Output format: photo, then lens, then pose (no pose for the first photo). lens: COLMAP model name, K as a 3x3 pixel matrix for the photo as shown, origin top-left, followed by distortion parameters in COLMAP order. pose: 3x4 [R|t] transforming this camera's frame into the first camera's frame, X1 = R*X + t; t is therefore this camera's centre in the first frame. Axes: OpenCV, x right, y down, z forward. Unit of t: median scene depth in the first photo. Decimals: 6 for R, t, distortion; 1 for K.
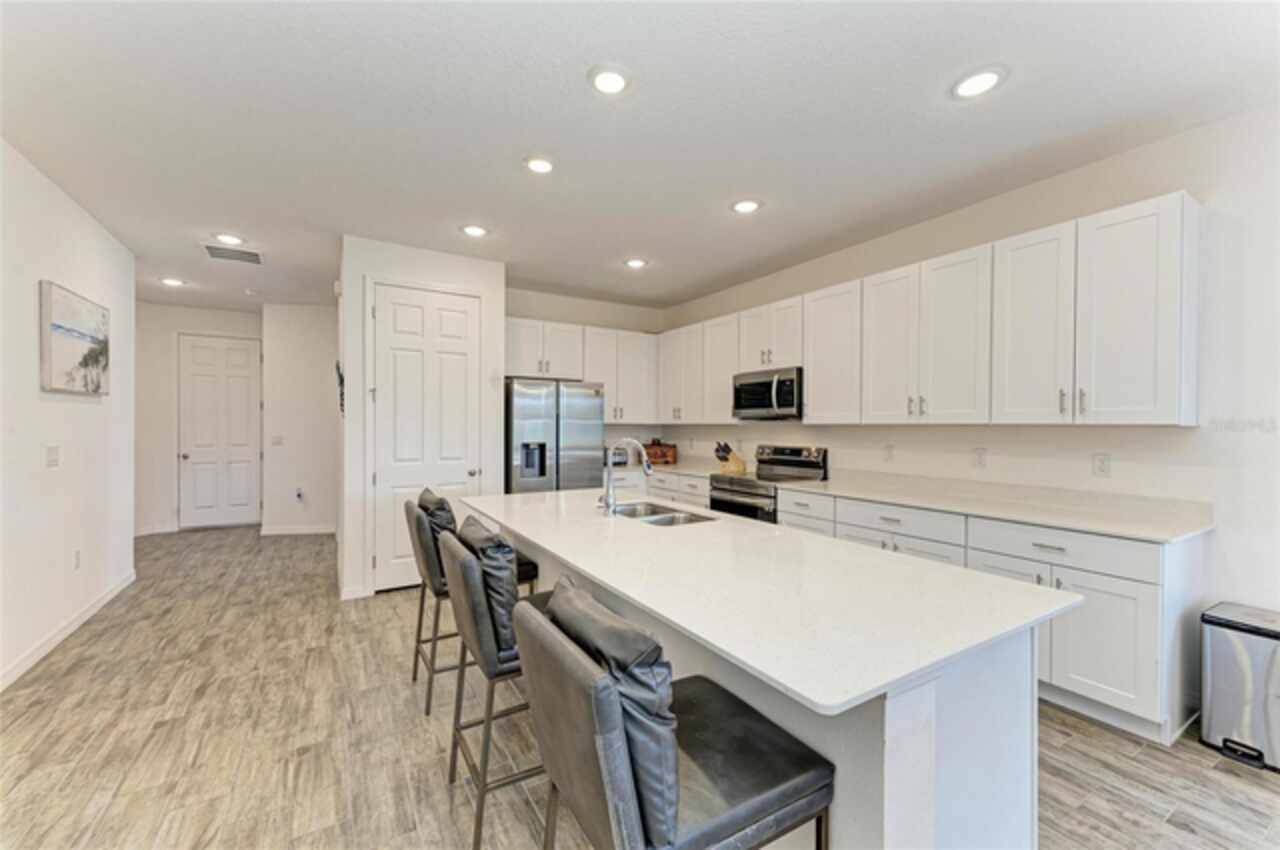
lens RADIAL K [[500.3, 0, 645.3], [0, 500.3, 424.9], [0, 0, 1]] dist [0.010575, -0.000057]
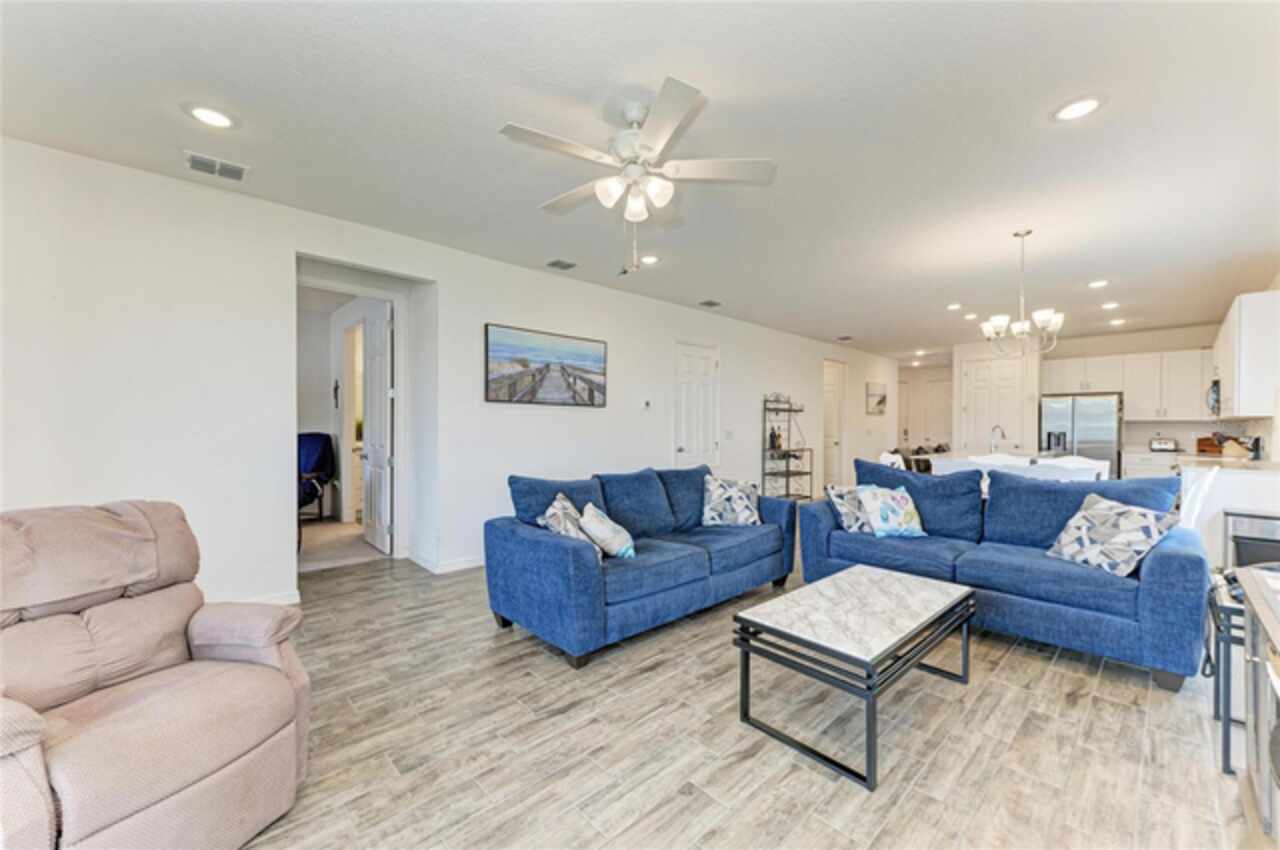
lens RADIAL K [[500.3, 0, 635.7], [0, 500.3, 430.9], [0, 0, 1]] dist [0.010575, -0.000057]
pose [[0.184565, 0.007198, -0.982794, 1.321133], [-0.005927, 0.999963, 0.006210, 0.031900], [0.982802, 0.004679, 0.184601, -0.843594]]
